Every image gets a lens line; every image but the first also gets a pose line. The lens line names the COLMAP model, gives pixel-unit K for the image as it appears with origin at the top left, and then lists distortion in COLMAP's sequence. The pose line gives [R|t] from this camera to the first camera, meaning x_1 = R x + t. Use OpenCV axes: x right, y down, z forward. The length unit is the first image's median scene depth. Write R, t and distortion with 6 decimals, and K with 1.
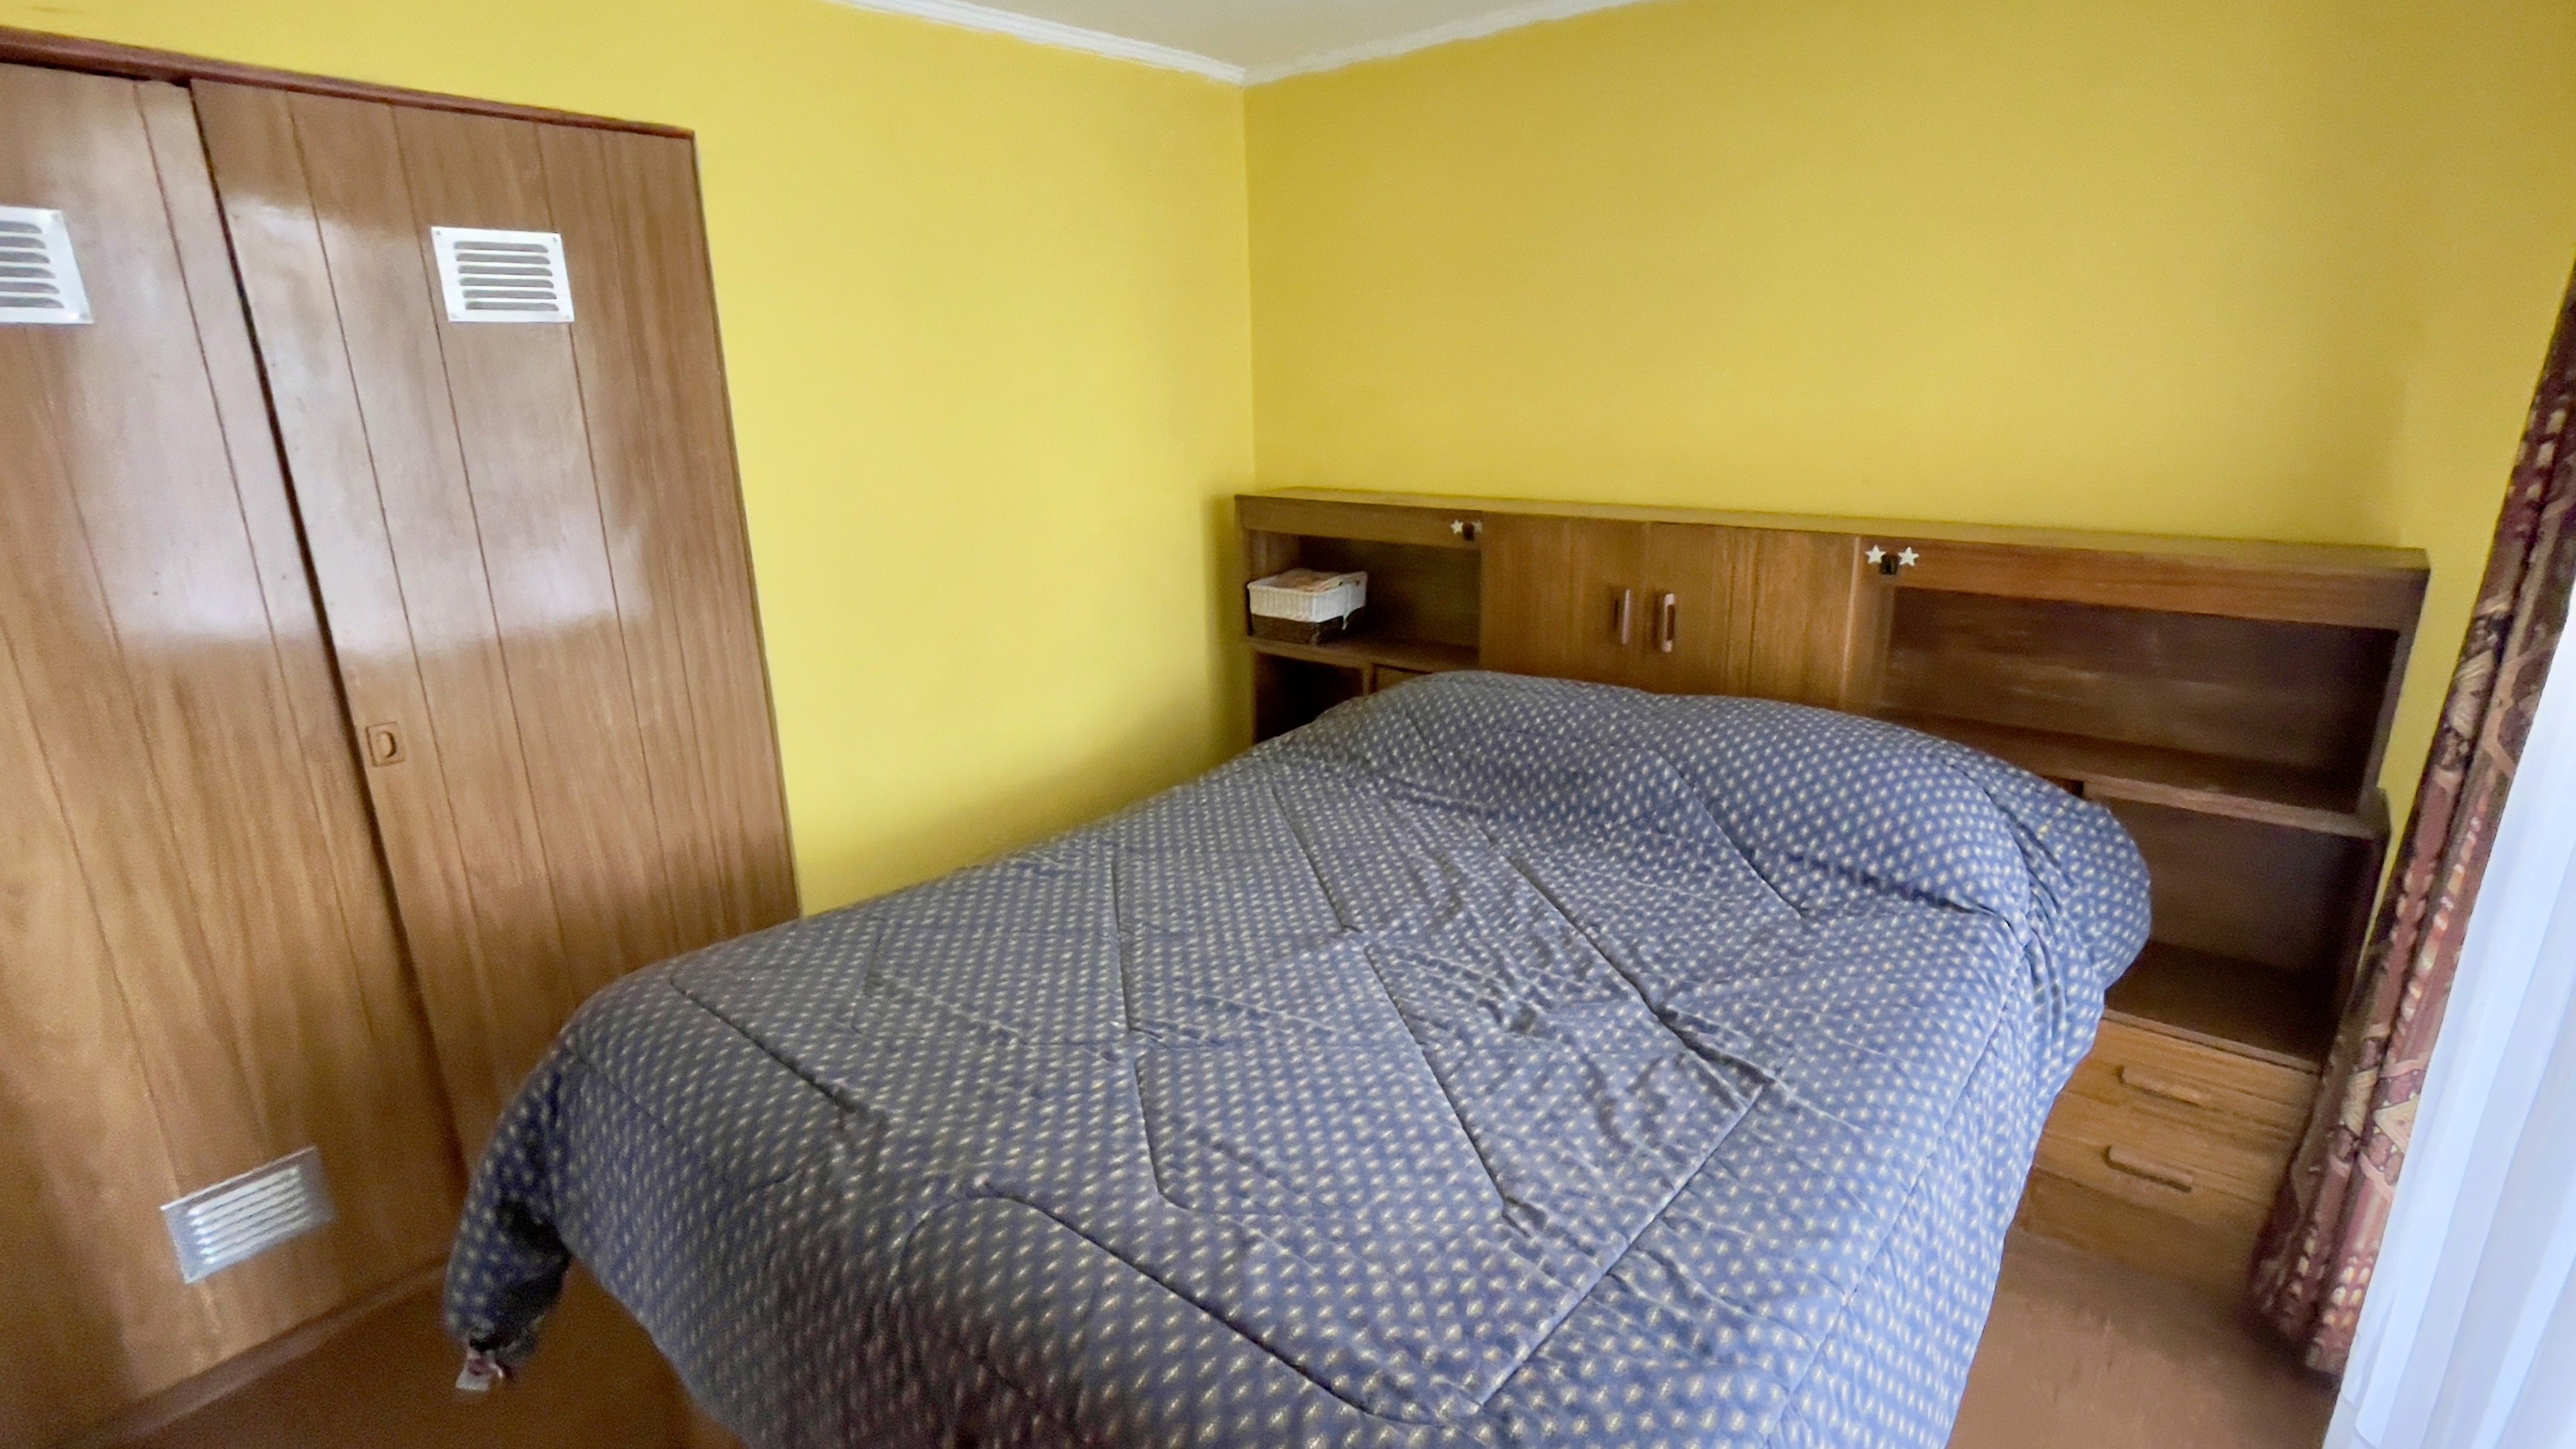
lens RADIAL K [[1202.8, 0, 1271.8], [0, 1202.8, 725.4], [0, 0, 1]] dist [-0.002291, 0.007702]
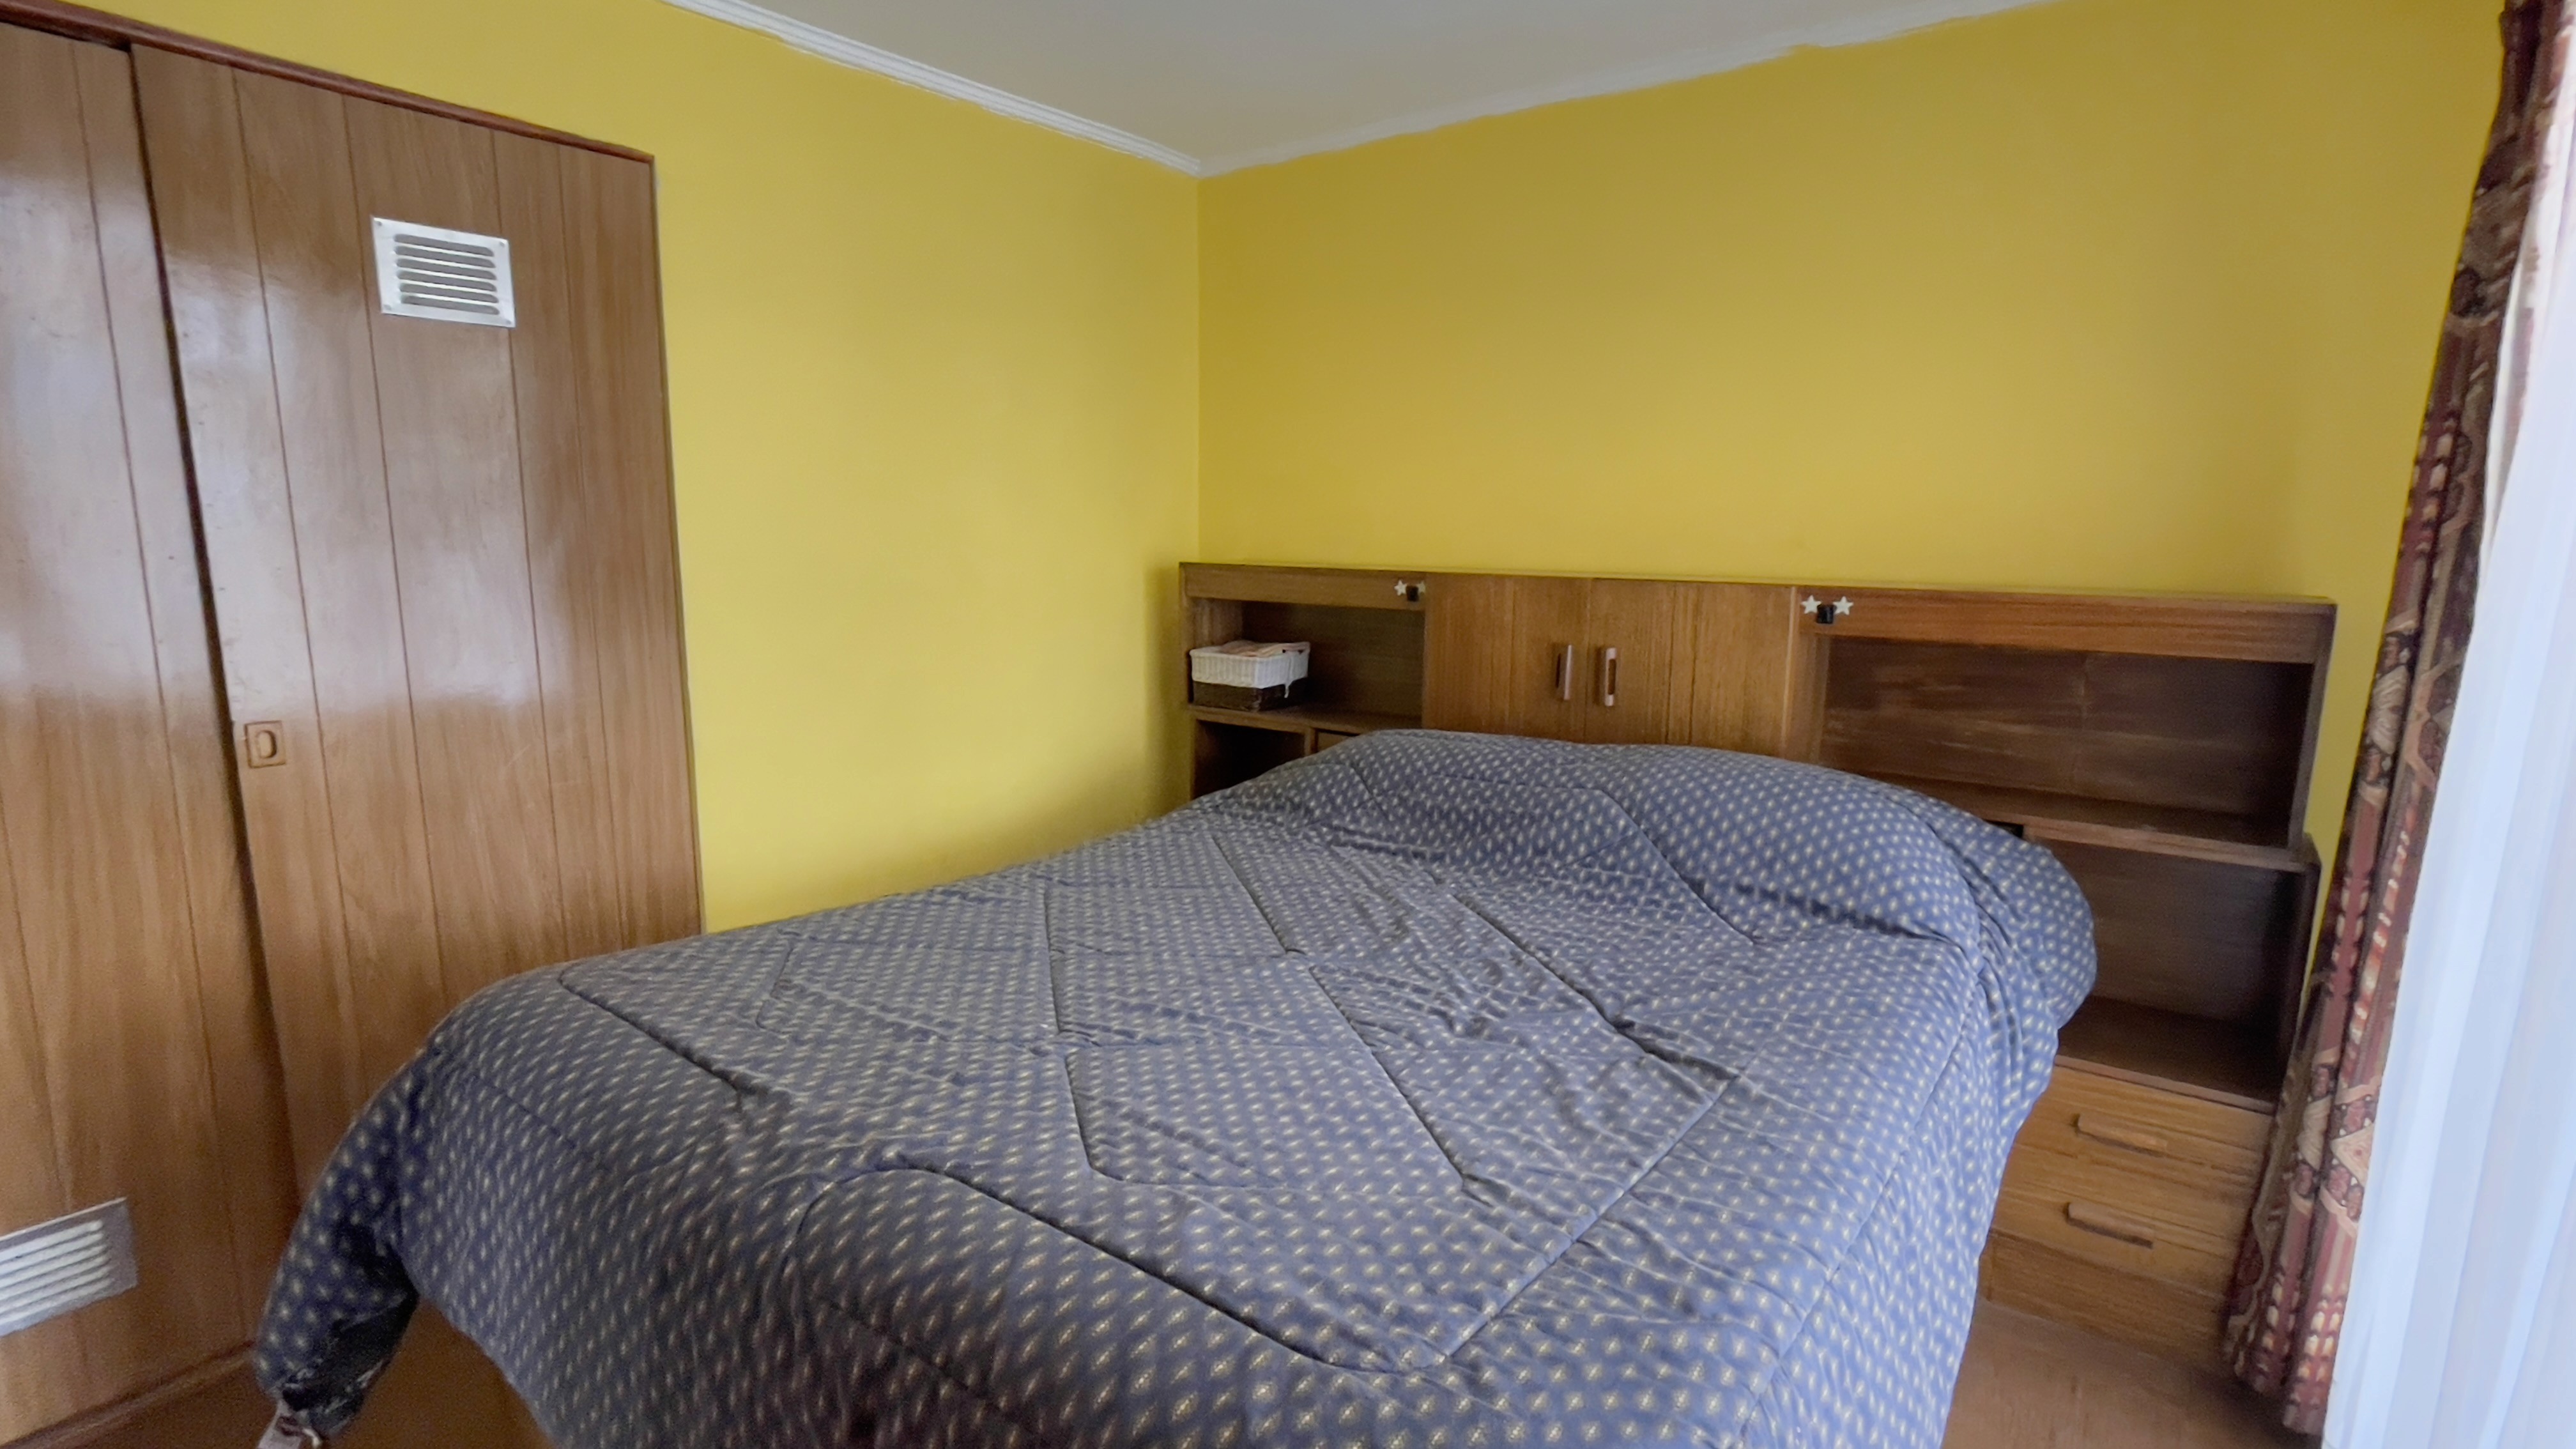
lens RADIAL K [[1202.8, 0, 1269.8], [0, 1202.8, 729.0], [0, 0, 1]] dist [-0.002291, 0.007702]
pose [[0.998353, 0.023175, 0.052490, -0.008449], [-0.016962, 0.993120, -0.115863, 0.107196], [-0.054813, 0.114782, 0.991877, 0.032293]]
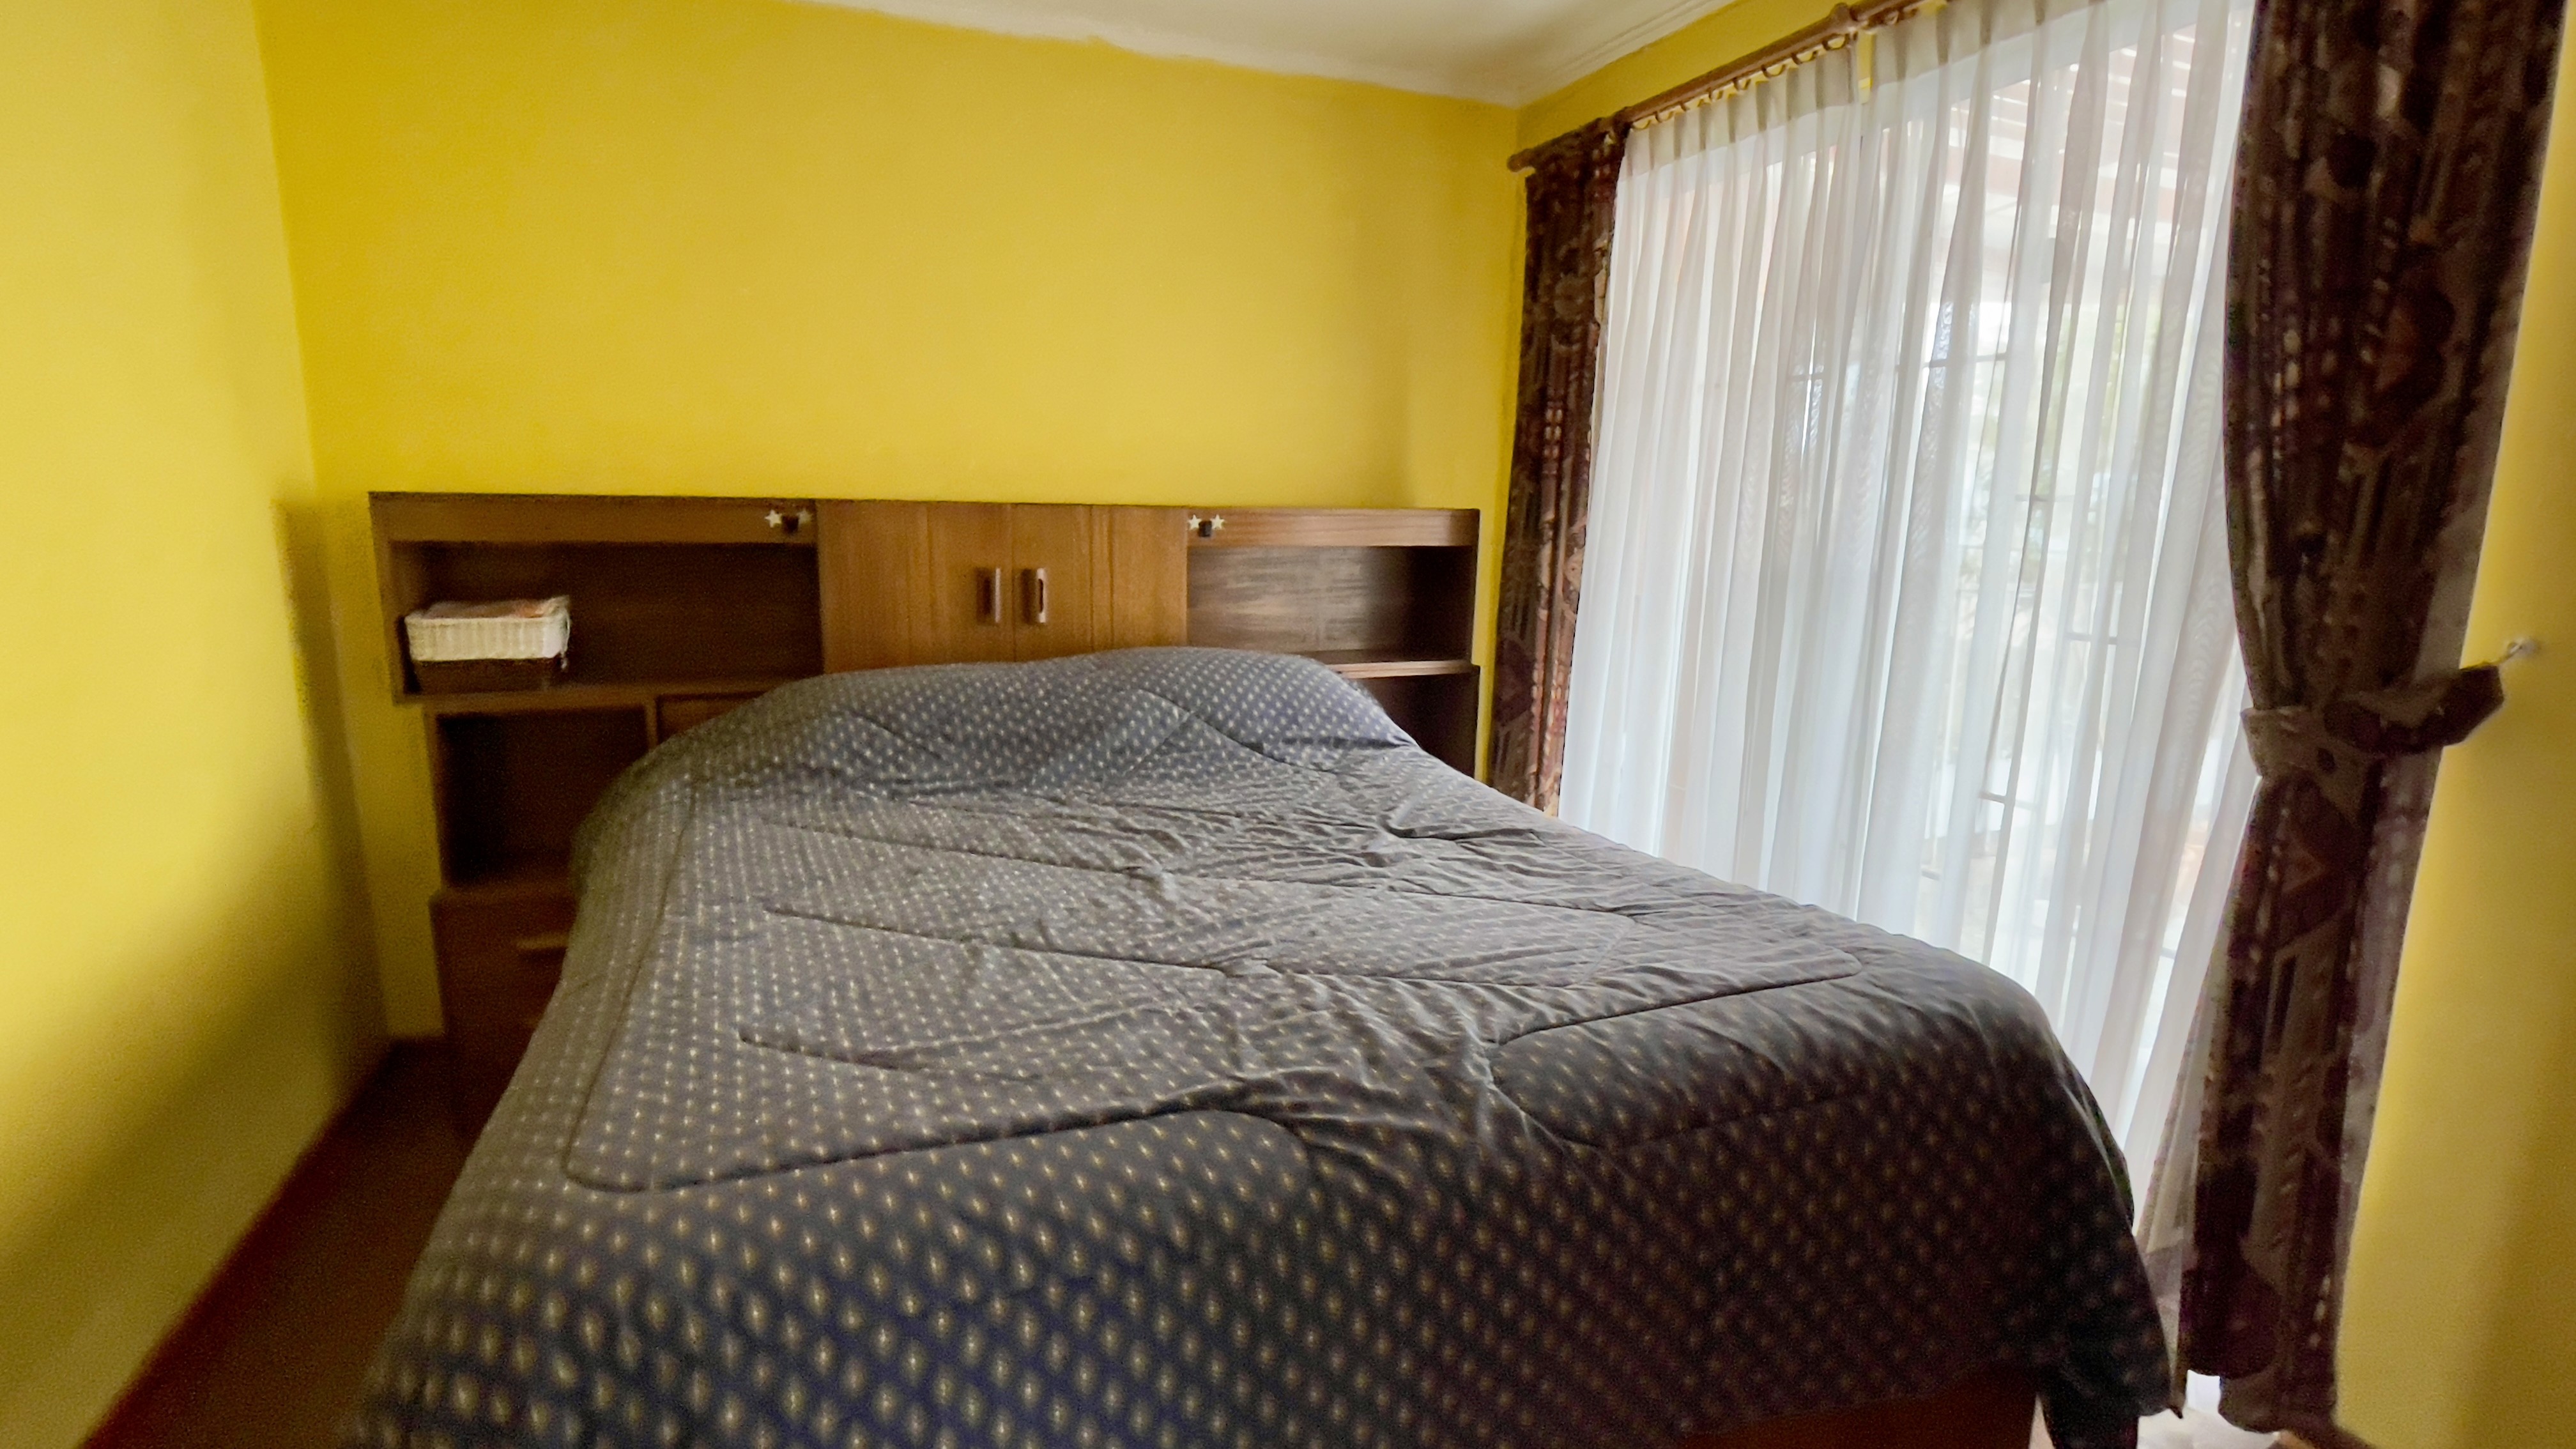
lens RADIAL K [[1202.8, 0, 1268.0], [0, 1202.8, 736.2], [0, 0, 1]] dist [-0.002291, 0.007702]
pose [[0.476282, -0.138739, 0.868278, -0.702874], [0.220303, 0.974806, 0.034916, 0.059984], [-0.851247, 0.174654, 0.494847, 0.431014]]
